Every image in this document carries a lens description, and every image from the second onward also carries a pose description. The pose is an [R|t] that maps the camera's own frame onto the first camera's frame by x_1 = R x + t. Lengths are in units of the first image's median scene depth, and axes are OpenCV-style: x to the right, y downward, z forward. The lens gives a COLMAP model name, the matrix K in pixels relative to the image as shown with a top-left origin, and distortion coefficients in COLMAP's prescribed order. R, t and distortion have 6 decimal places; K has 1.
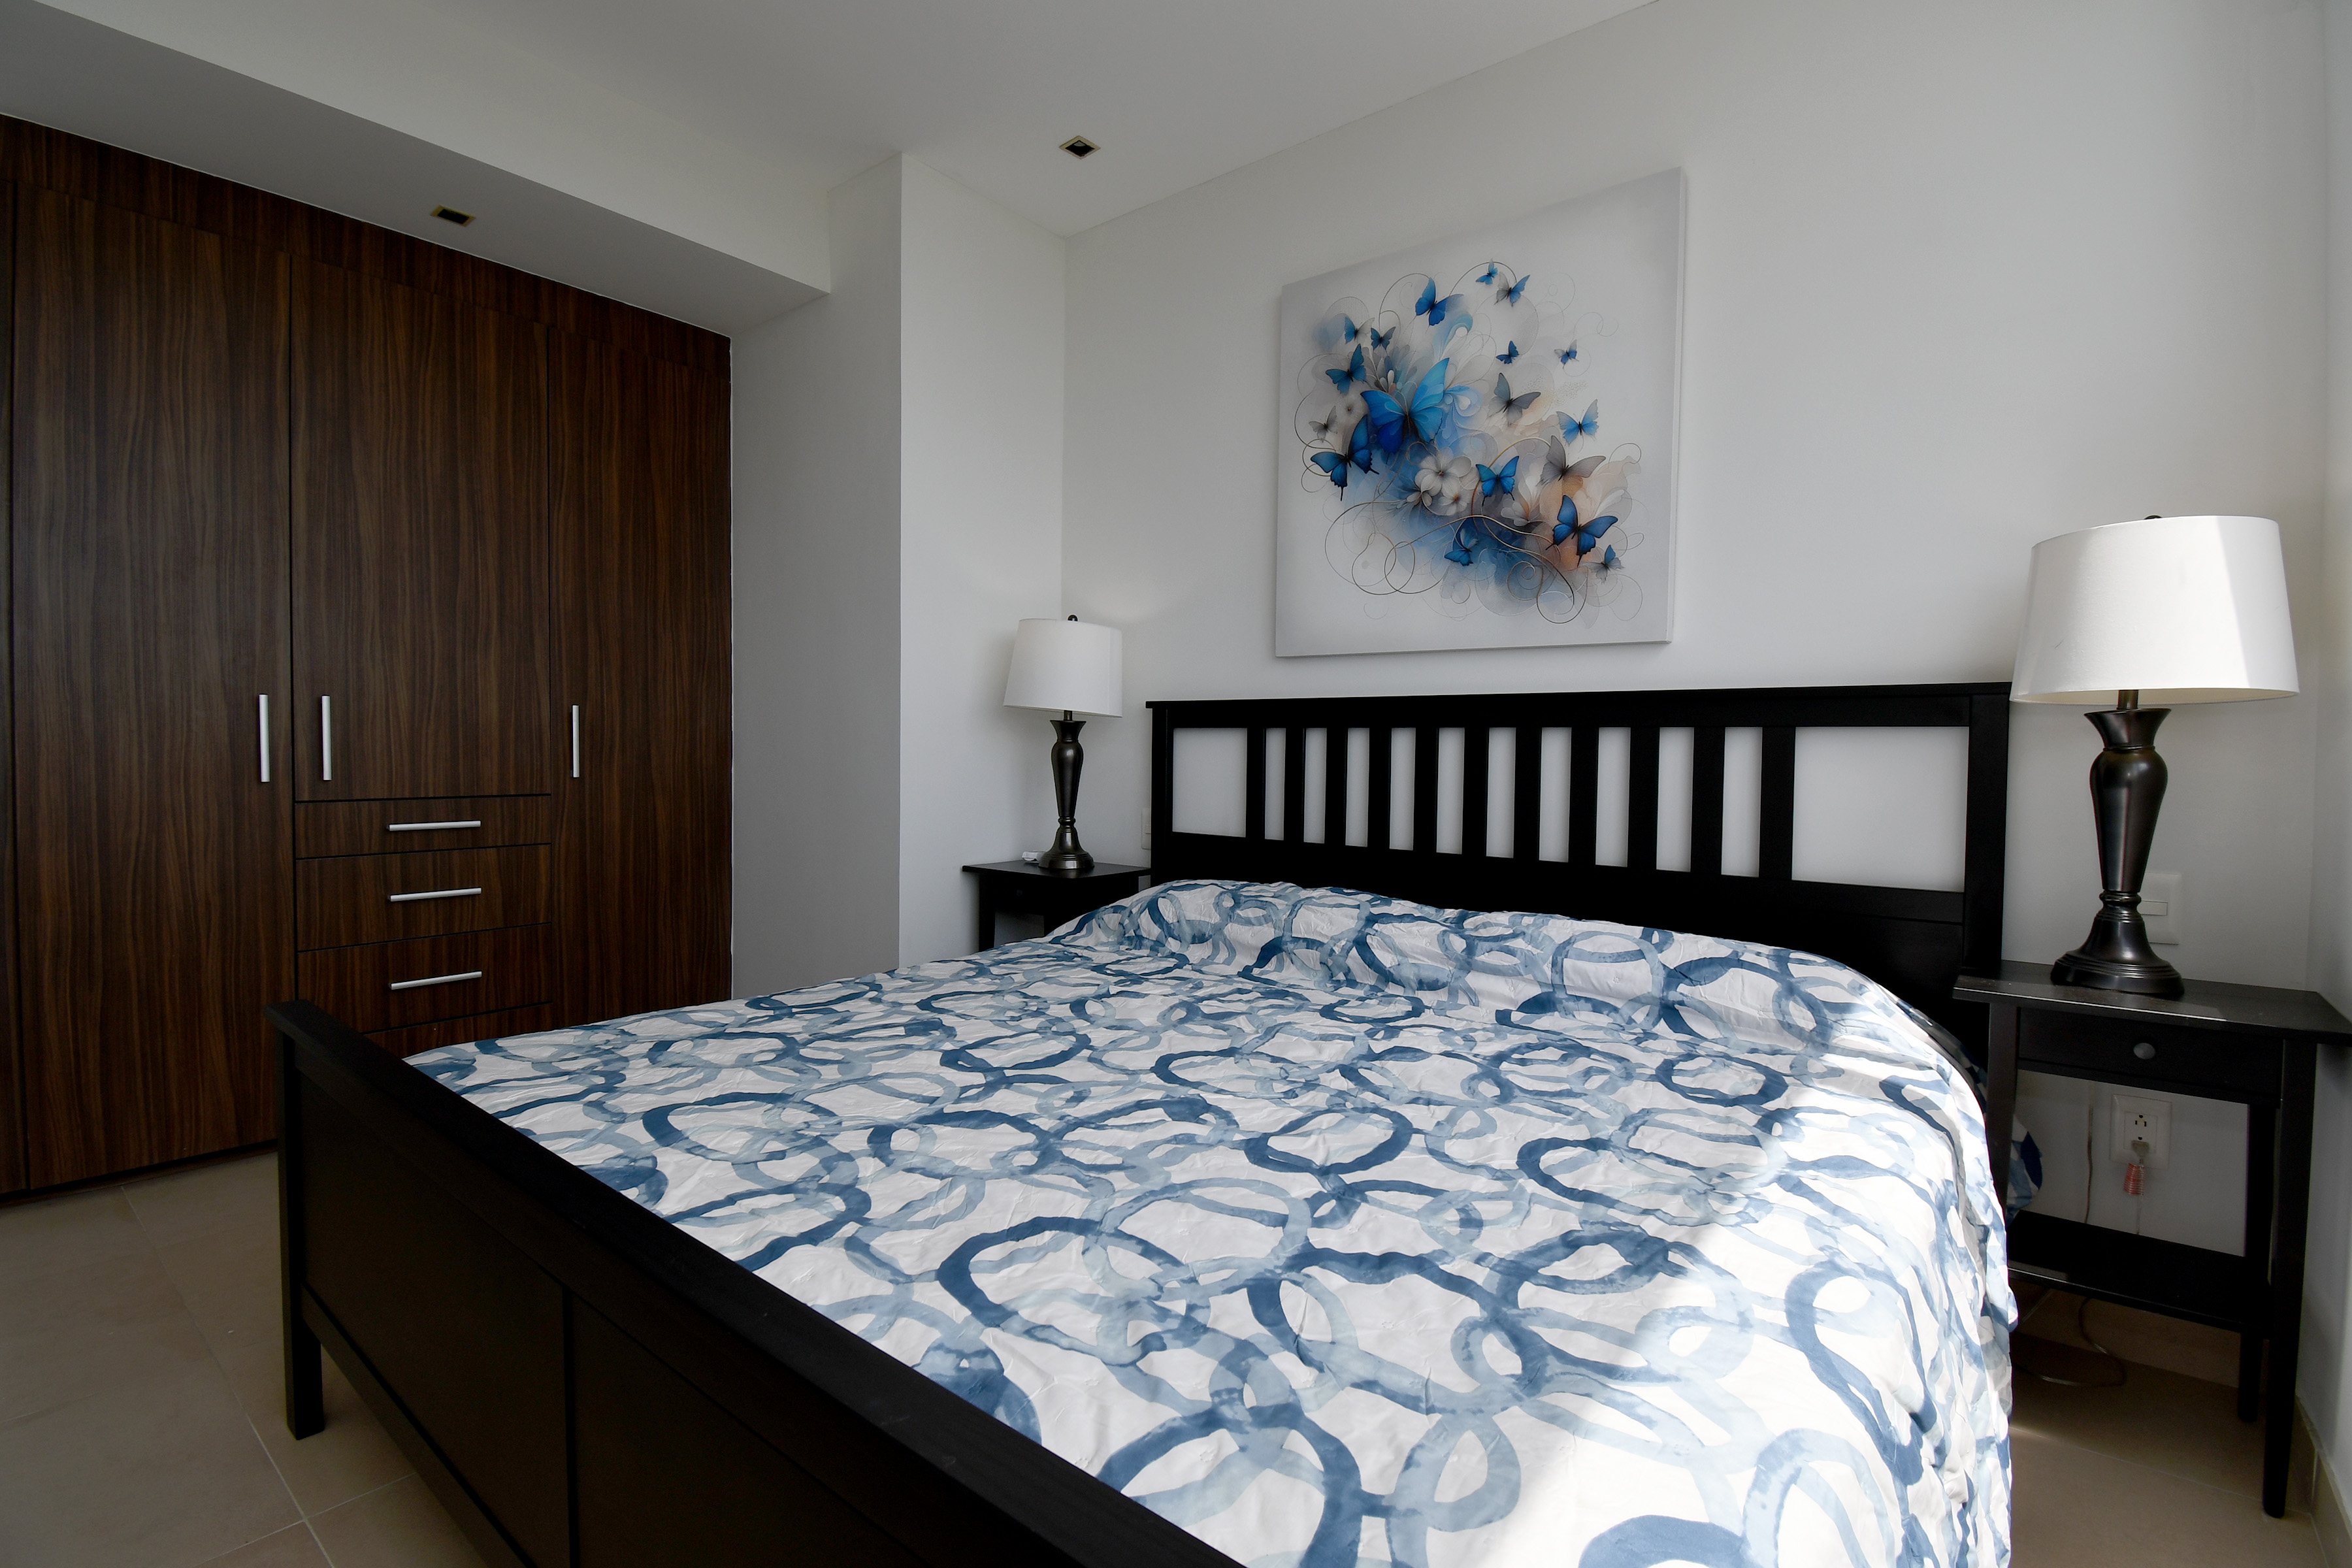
lens RADIAL K [[1065.9, 0, 1176.0], [0, 1065.9, 784.0], [0, 0, 1]] dist [-0.000749, -0.000332]
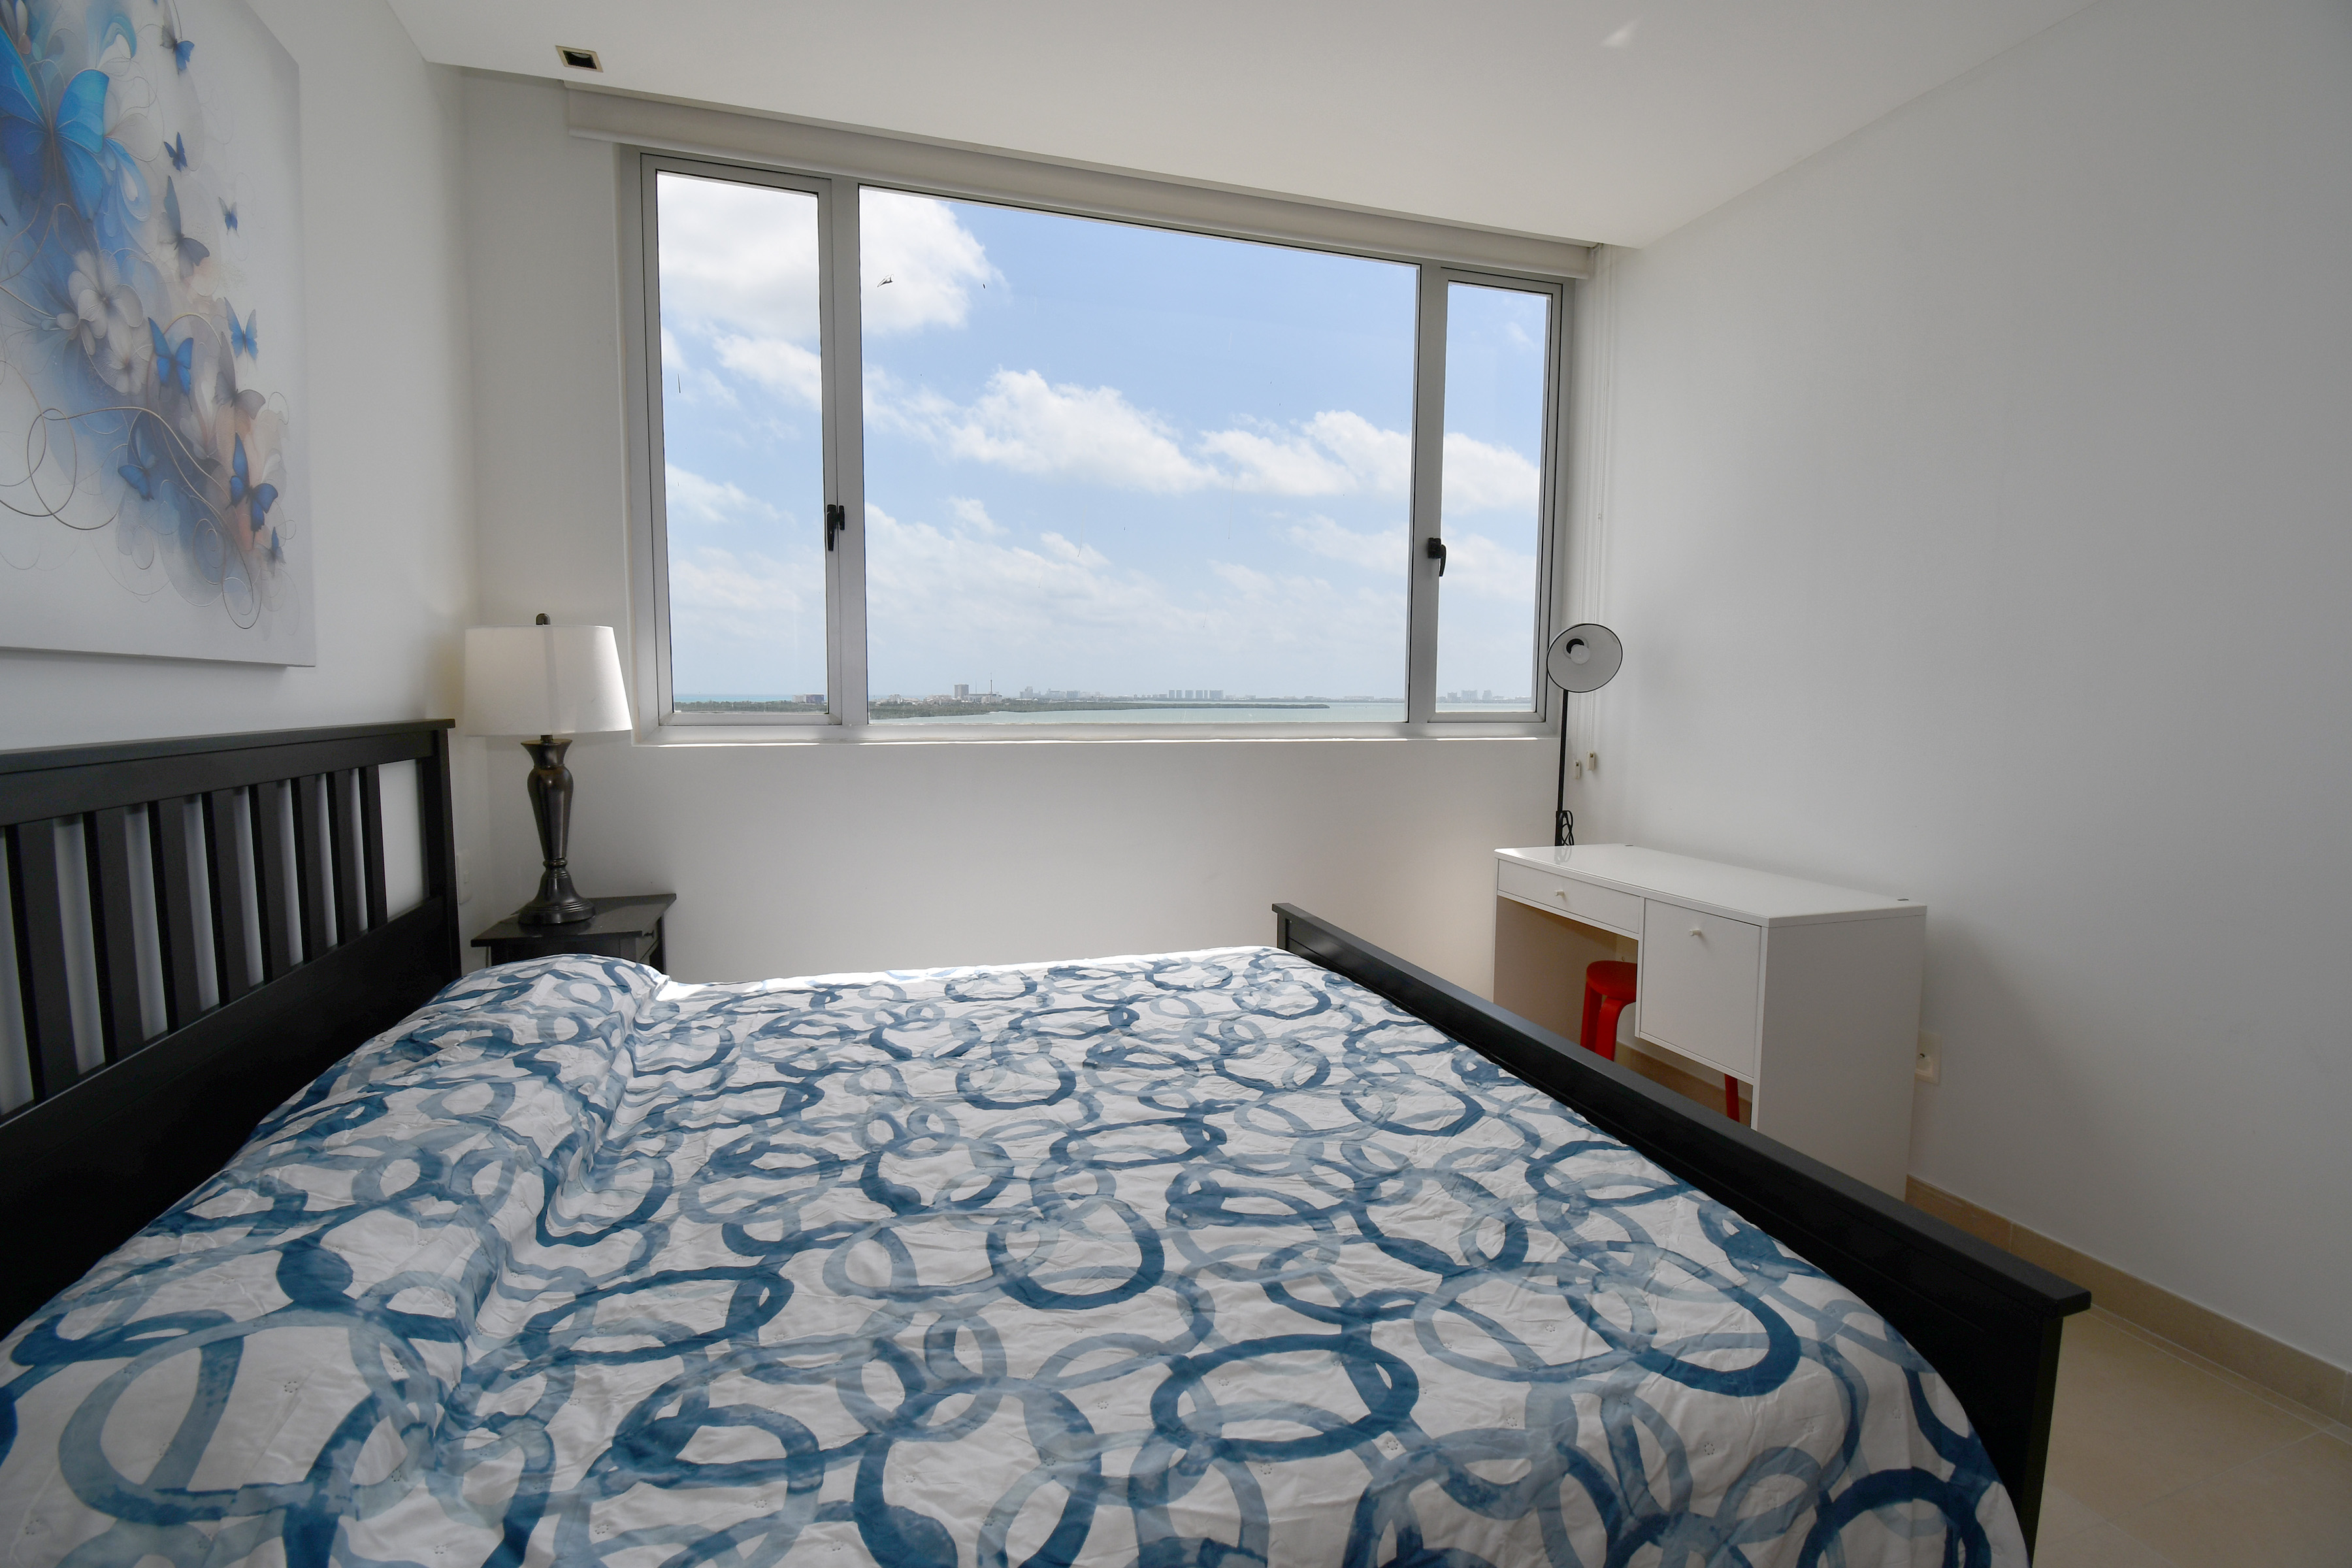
lens RADIAL K [[1023.9, 0, 1176.0], [0, 1023.9, 784.0], [0, 0, 1]] dist [0.009912, -0.019649]
pose [[-0.829519, -0.063560, 0.554849, -0.455050], [0.007366, 0.992171, 0.124668, -0.125404], [-0.558429, 0.107502, -0.822557, 1.165679]]
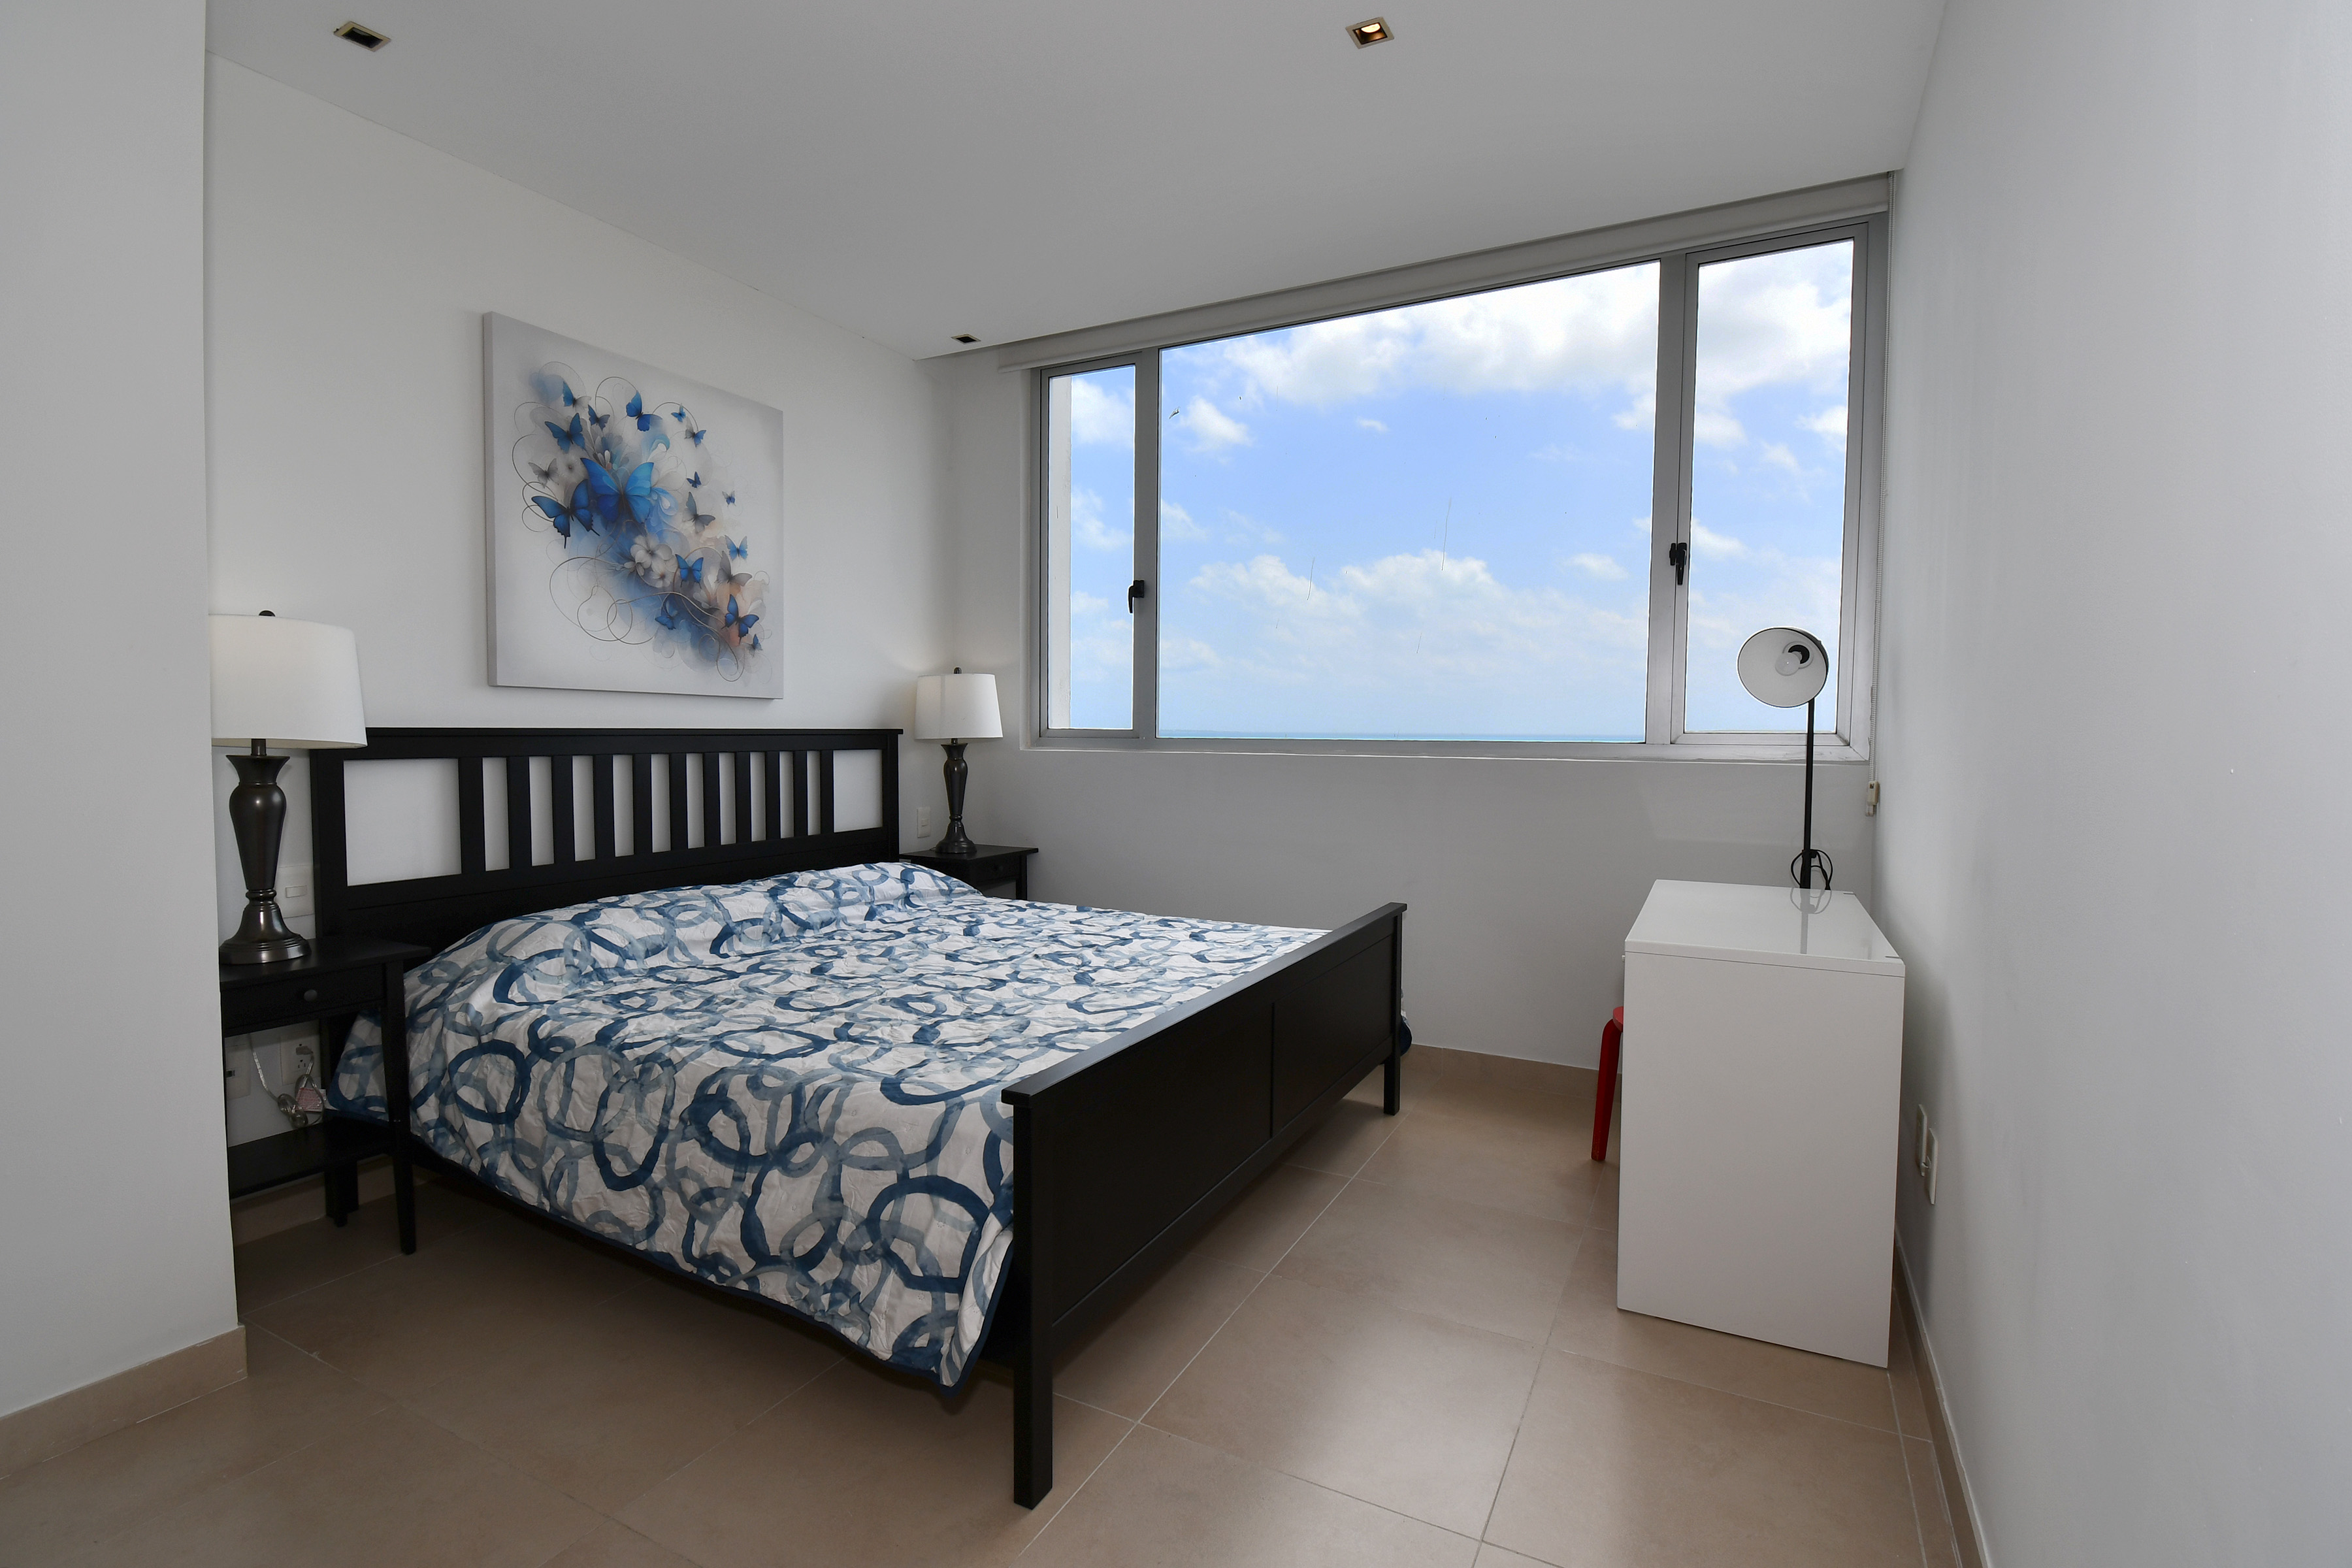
lens RADIAL K [[1079.9, 0, 1176.0], [0, 1079.9, 784.0], [0, 0, 1]] dist [0.026238, -0.031869]
pose [[-0.197798, -0.061003, 0.978343, -1.182565], [0.027903, 0.997307, 0.067827, -0.090971], [-0.979846, 0.040715, -0.195563, 0.674511]]
